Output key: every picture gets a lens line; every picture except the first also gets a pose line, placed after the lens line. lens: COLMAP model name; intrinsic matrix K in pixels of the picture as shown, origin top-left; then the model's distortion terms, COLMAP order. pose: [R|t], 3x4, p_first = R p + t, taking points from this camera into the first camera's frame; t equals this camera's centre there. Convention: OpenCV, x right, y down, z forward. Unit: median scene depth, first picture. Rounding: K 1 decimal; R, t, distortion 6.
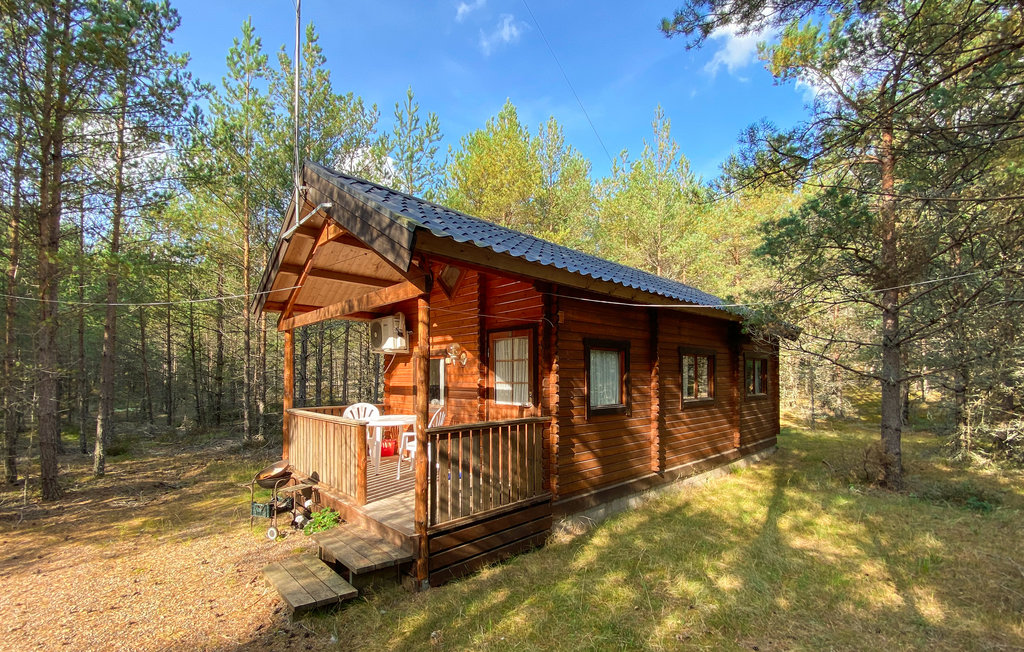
lens RADIAL K [[436.6, 0, 513.0], [0, 436.6, 369.8], [0, 0, 1]] dist [0.001295, 0.000125]
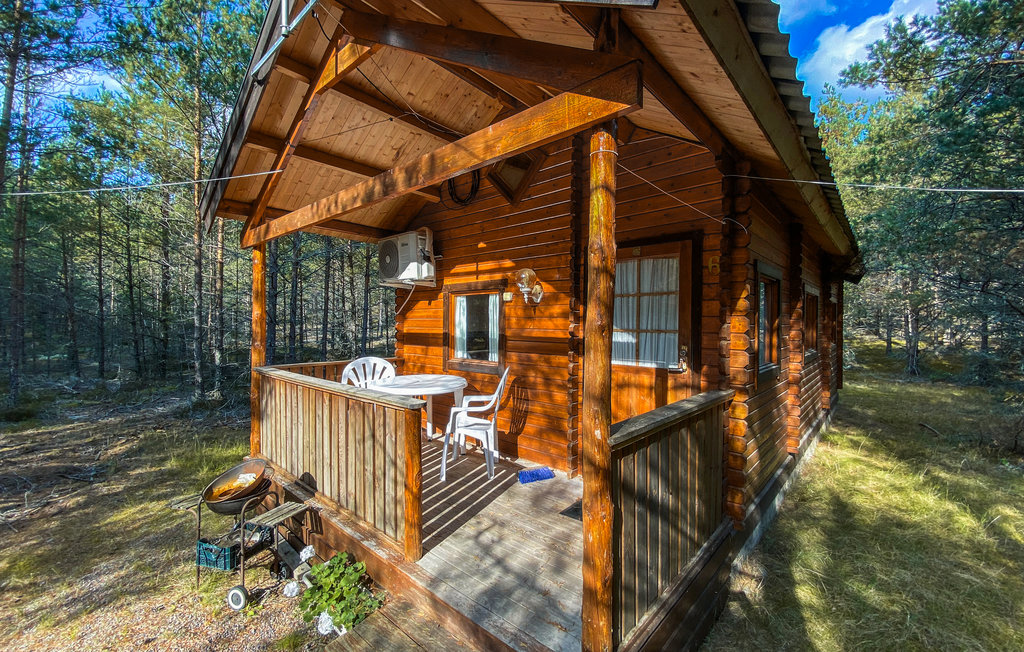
lens RADIAL K [[420.7, 0, 507.7], [0, 420.7, 326.9], [0, 0, 1]] dist [-0.001781, -0.000889]
pose [[0.996763, 0.008736, 0.079919, -0.199313], [-0.010827, 0.999609, 0.025768, 0.009057], [-0.079662, -0.026550, 0.996468, 0.354193]]
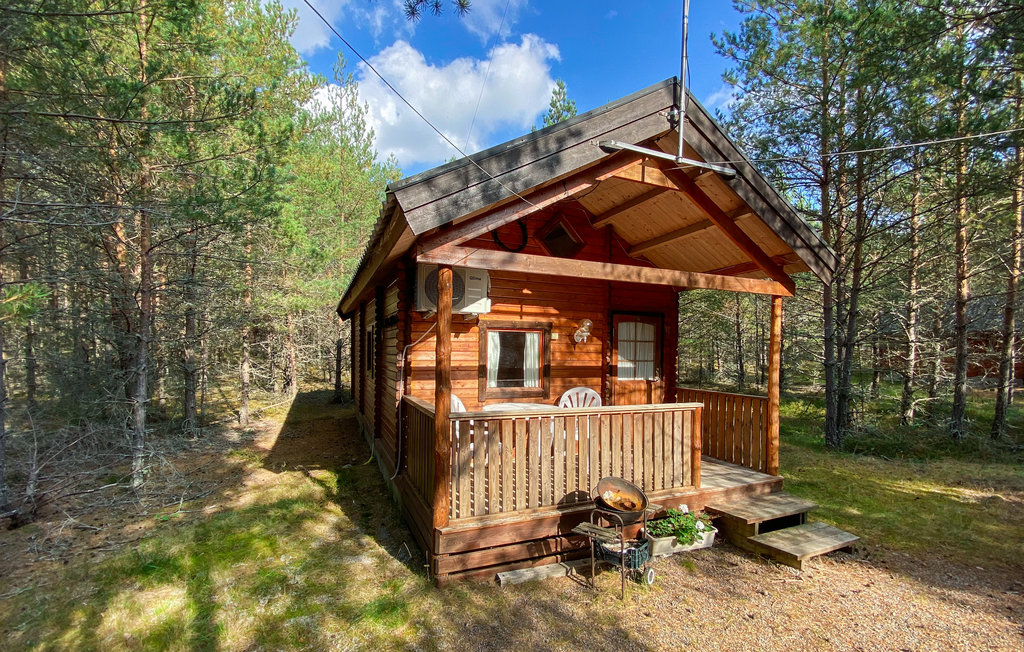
lens RADIAL K [[436.6, 0, 513.0], [0, 436.6, 369.8], [0, 0, 1]] dist [0.001295, 0.000125]
pose [[0.338432, -0.028239, 0.940567, -1.012753], [-0.029250, 0.998751, 0.040511, 0.013640], [-0.940536, -0.041222, 0.337183, 0.777818]]
